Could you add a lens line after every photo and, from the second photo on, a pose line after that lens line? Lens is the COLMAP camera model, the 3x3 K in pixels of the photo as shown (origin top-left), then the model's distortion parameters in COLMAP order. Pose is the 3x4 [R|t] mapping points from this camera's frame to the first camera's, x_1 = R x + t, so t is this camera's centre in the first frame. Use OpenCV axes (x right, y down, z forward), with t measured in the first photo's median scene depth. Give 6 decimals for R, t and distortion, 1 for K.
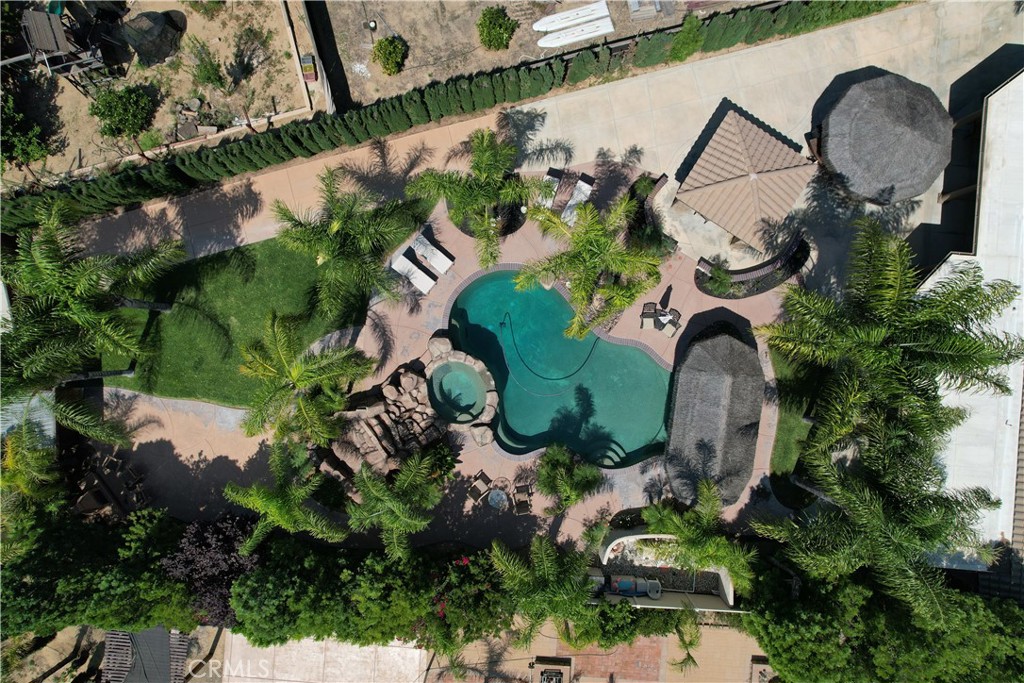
lens RADIAL K [[654.6, 0, 510.0], [0, 654.6, 338.6], [0, 0, 1]] dist [-0.071238, 0.057625]
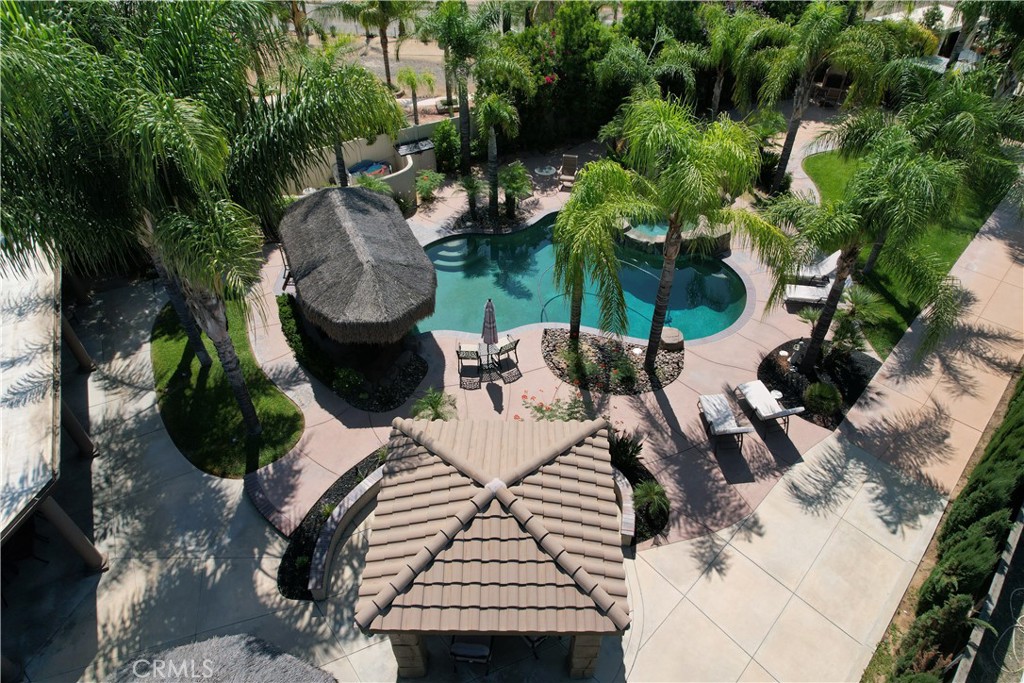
lens RADIAL K [[654.6, 0, 517.6], [0, 654.6, 332.9], [0, 0, 1]] dist [-0.071238, 0.057625]
pose [[-0.847673, 0.348932, -0.399621, 0.444763], [-0.530518, -0.559462, 0.636831, -0.423669], [-0.001362, 0.751830, 0.659355, 0.567676]]
